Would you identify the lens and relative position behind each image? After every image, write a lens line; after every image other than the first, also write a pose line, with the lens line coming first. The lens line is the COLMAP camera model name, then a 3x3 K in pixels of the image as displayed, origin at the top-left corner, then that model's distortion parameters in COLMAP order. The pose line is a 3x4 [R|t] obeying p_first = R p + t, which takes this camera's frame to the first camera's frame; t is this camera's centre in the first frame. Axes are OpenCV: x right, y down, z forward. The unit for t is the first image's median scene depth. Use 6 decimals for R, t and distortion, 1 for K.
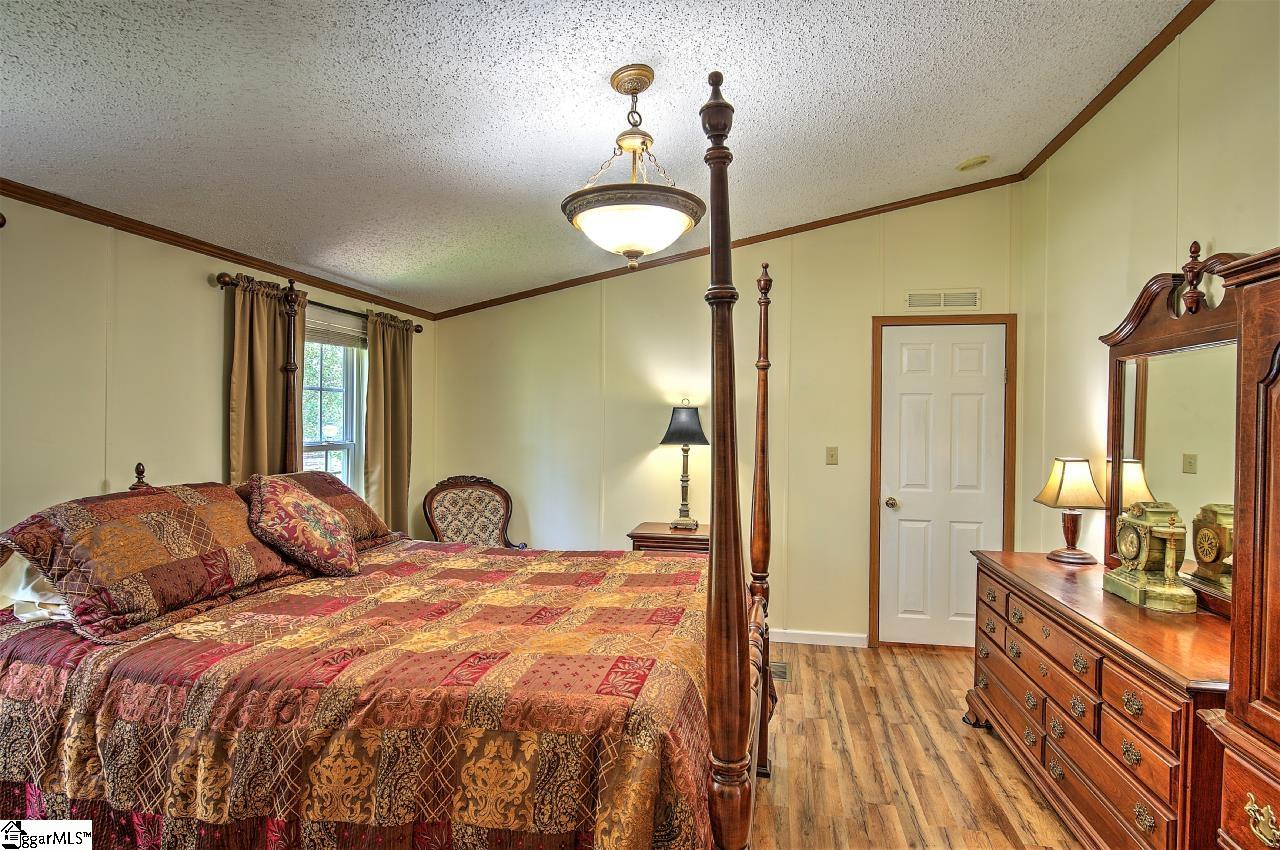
lens RADIAL K [[689.8, 0, 639.6], [0, 689.8, 423.9], [0, 0, 1]] dist [-0.010518, -0.000520]
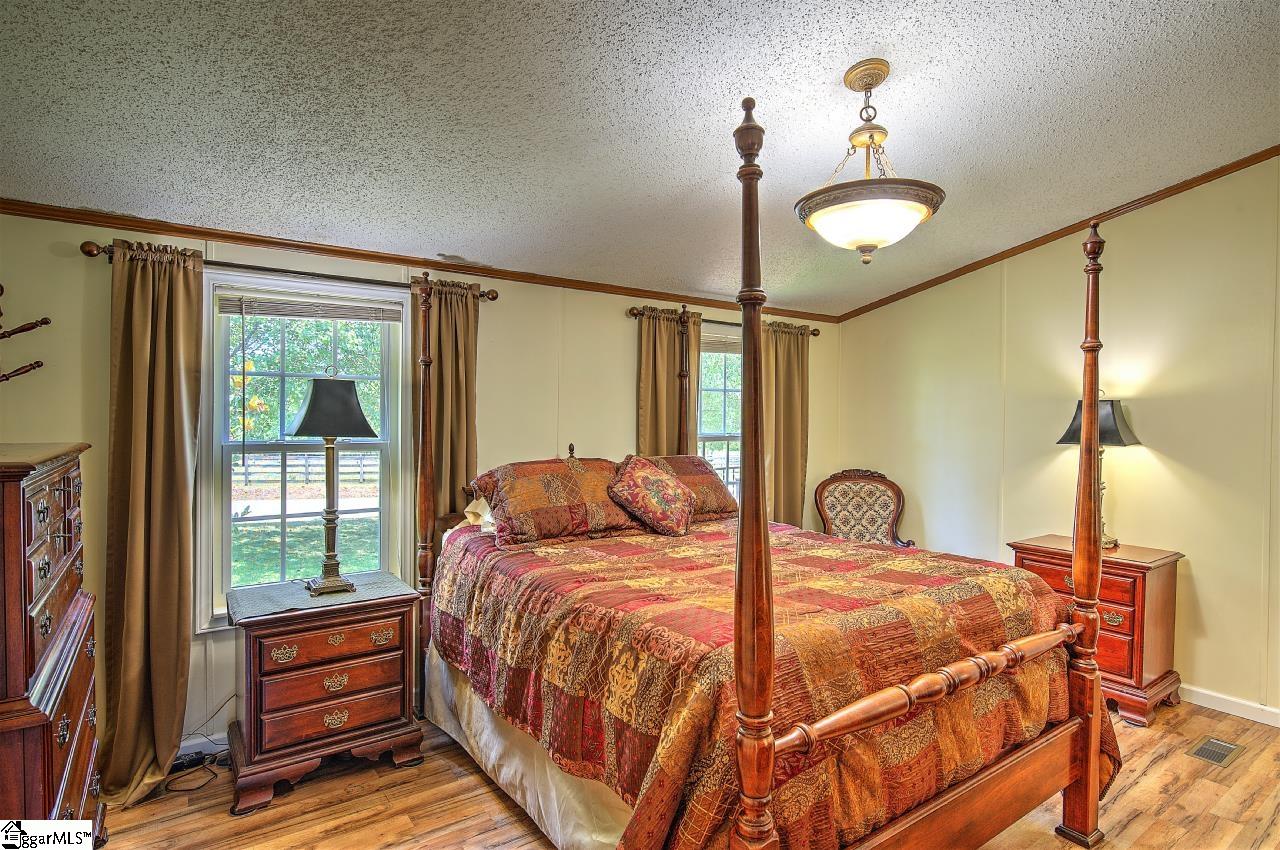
lens RADIAL K [[689.8, 0, 638.0], [0, 689.8, 423.9], [0, 0, 1]] dist [-0.010518, -0.000520]
pose [[0.706576, 0.007066, -0.707602, 0.470073], [-0.006738, 0.999972, 0.003258, 0.009777], [0.707605, 0.002465, 0.706604, 0.051843]]
